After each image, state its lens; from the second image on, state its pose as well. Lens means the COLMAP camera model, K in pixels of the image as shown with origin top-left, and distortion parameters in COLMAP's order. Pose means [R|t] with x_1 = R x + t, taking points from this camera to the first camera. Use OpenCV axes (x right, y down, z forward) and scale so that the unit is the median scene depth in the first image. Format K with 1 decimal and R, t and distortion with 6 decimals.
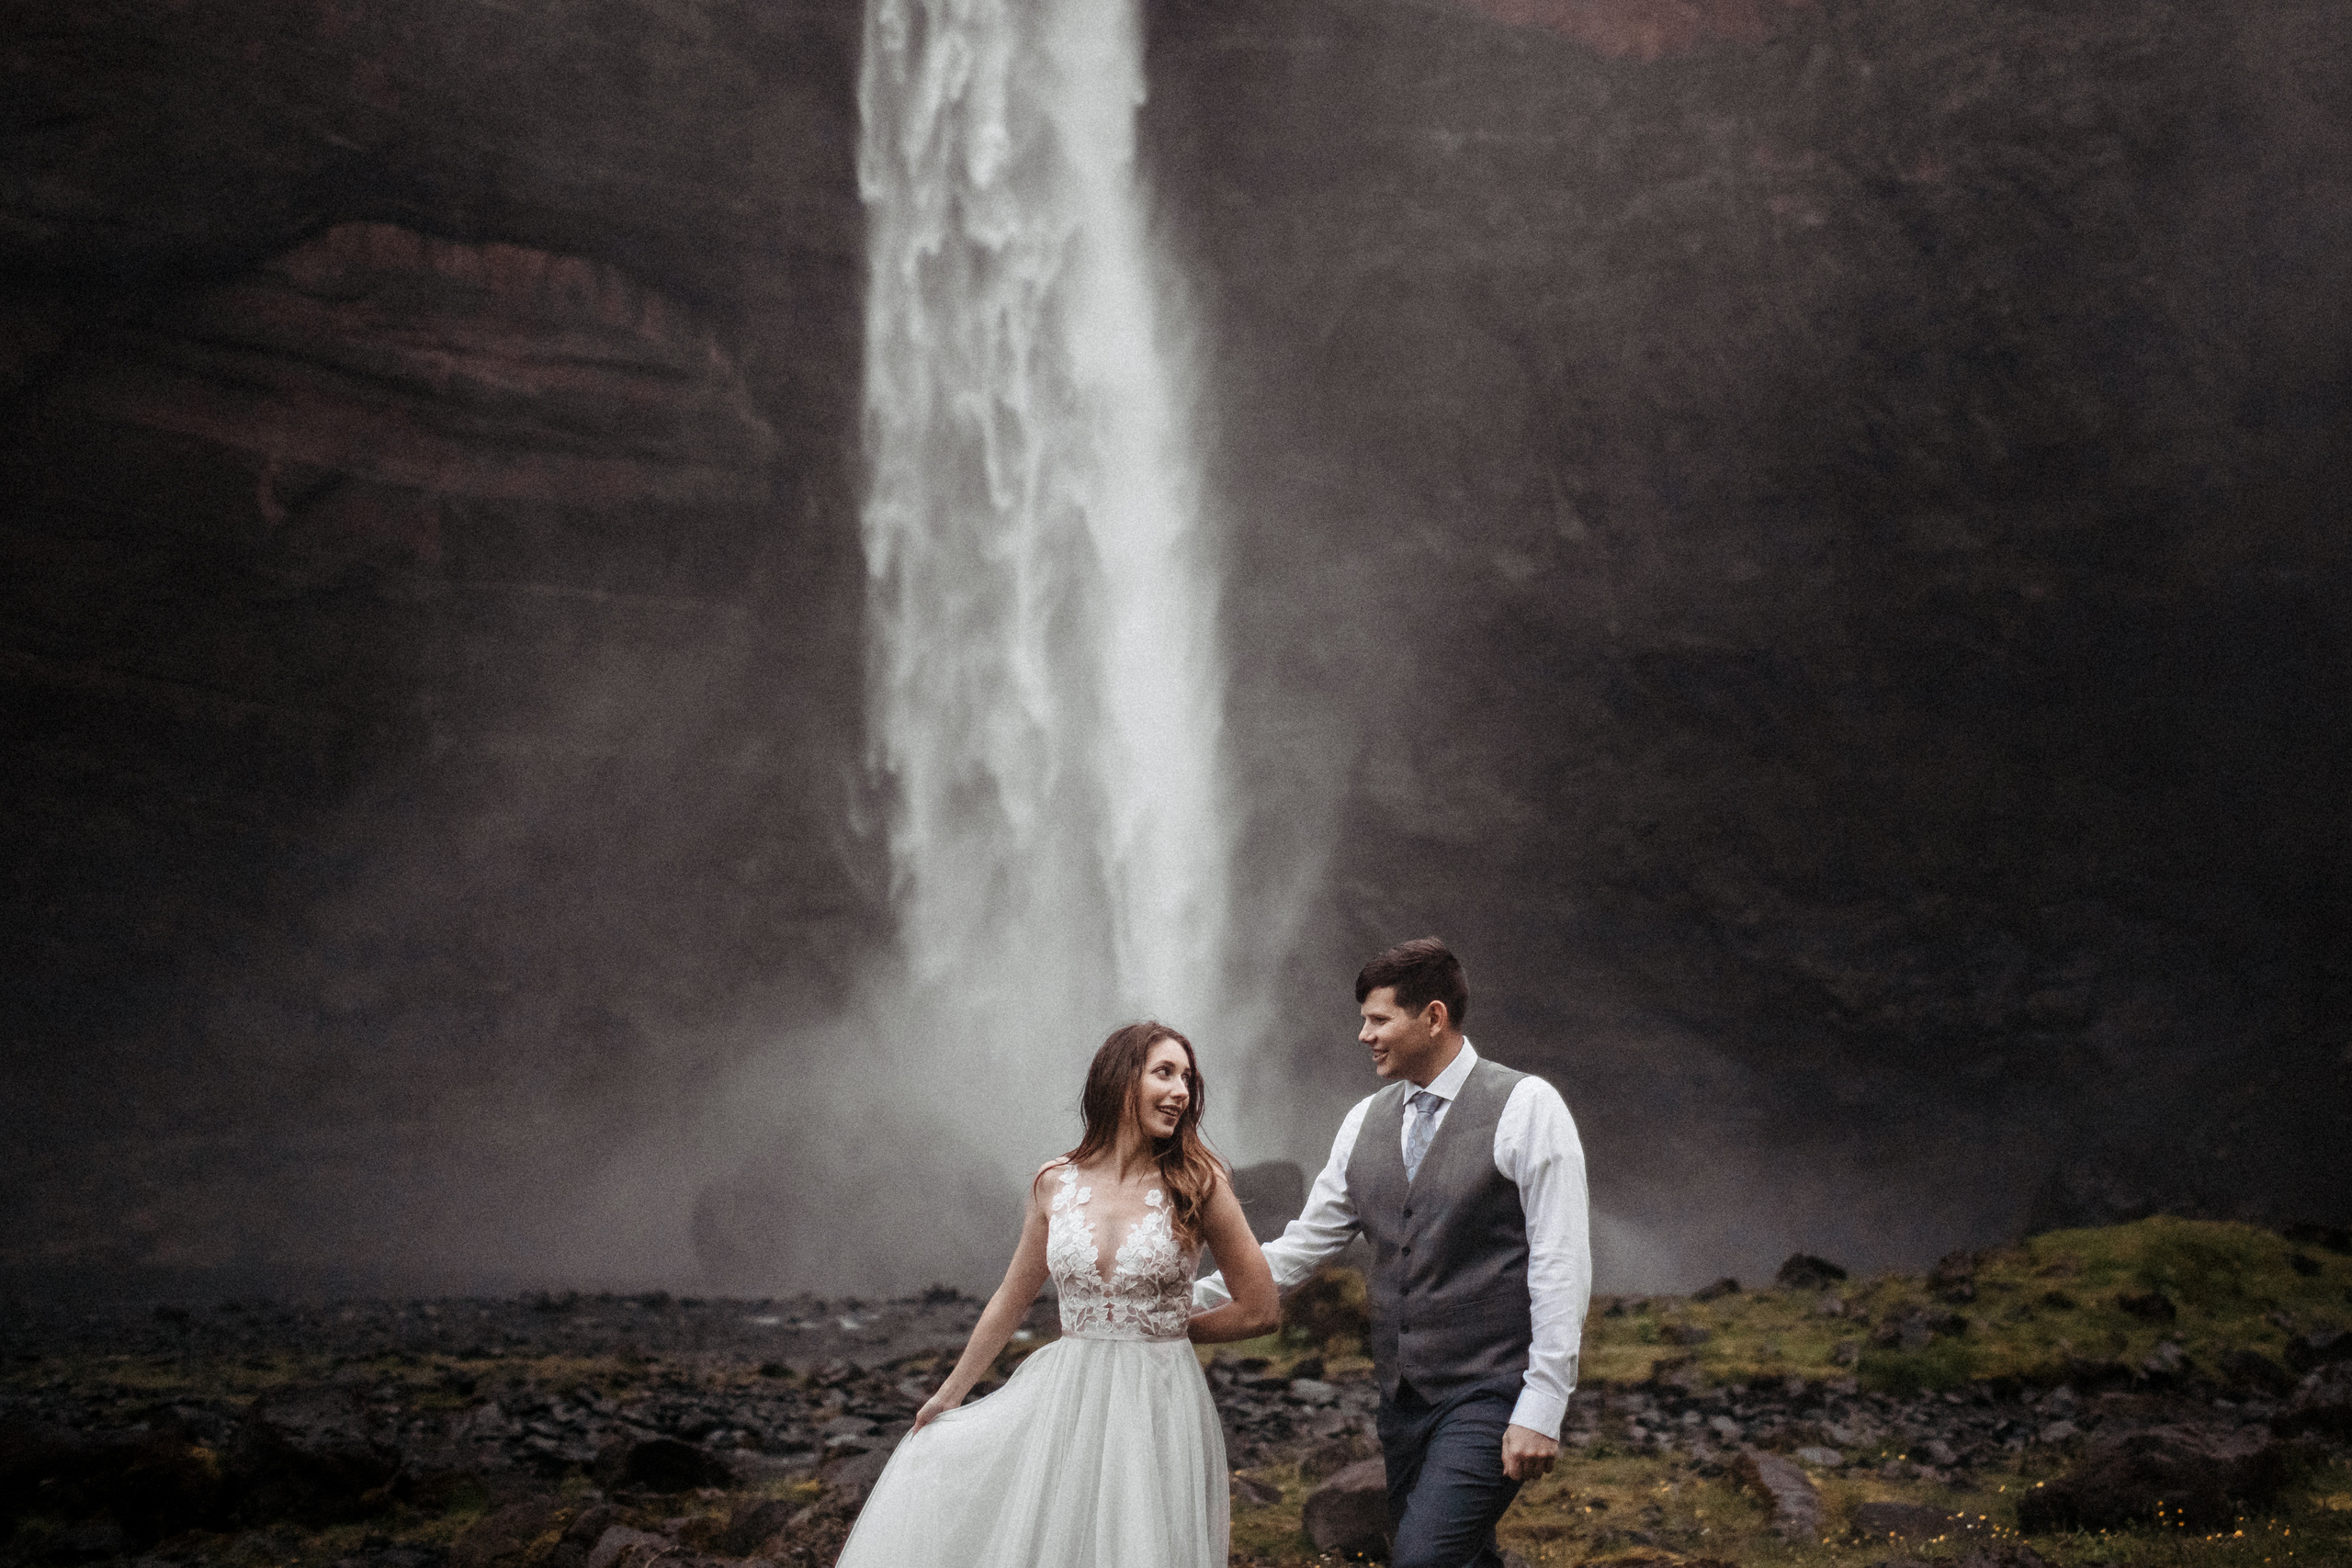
lens RADIAL K [[2544.3, 0, 1314.2], [0, 2544.3, 729.0], [0, 0, 1]] dist [-0.110457, 0.135126]
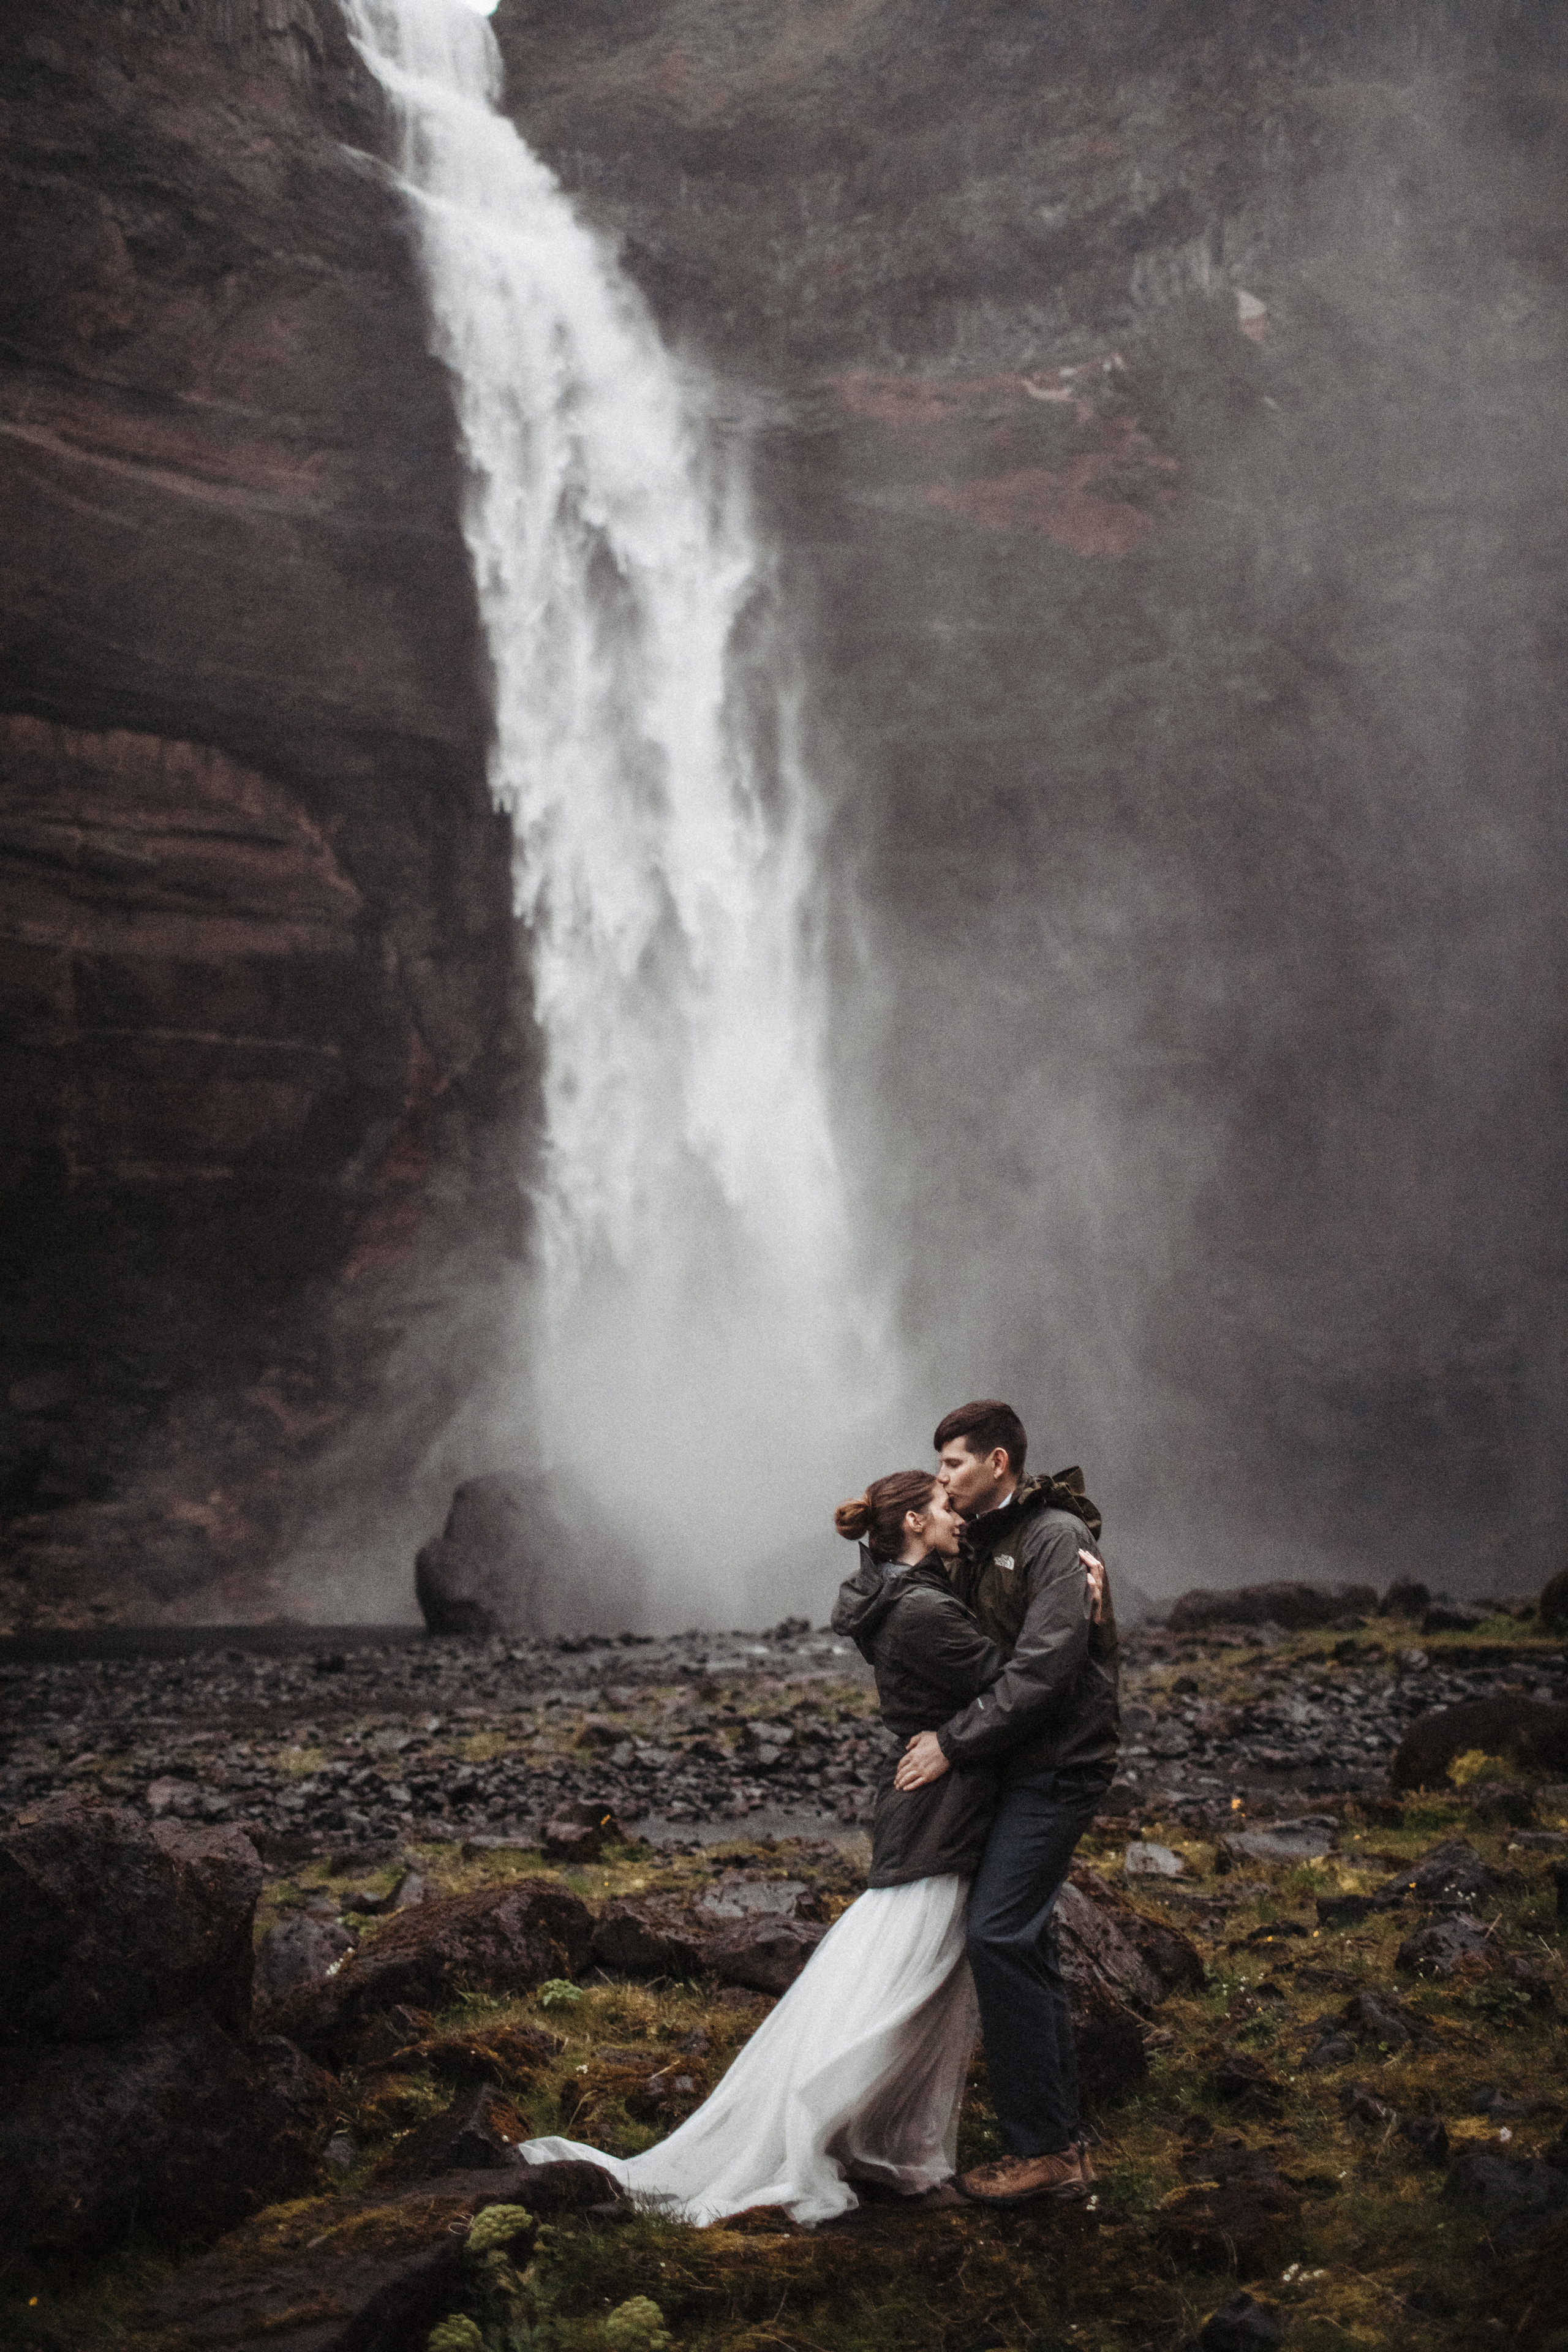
lens RADIAL K [[2225.1, 0, 782.7], [0, 2225.1, 1170.4], [0, 0, 1]] dist [-0.100089, 0.113171]
pose [[0.997490, -0.026897, 0.065494, -0.489515], [0.025815, 0.999517, 0.017304, -0.019169], [-0.065928, -0.015570, 0.997703, -0.082759]]
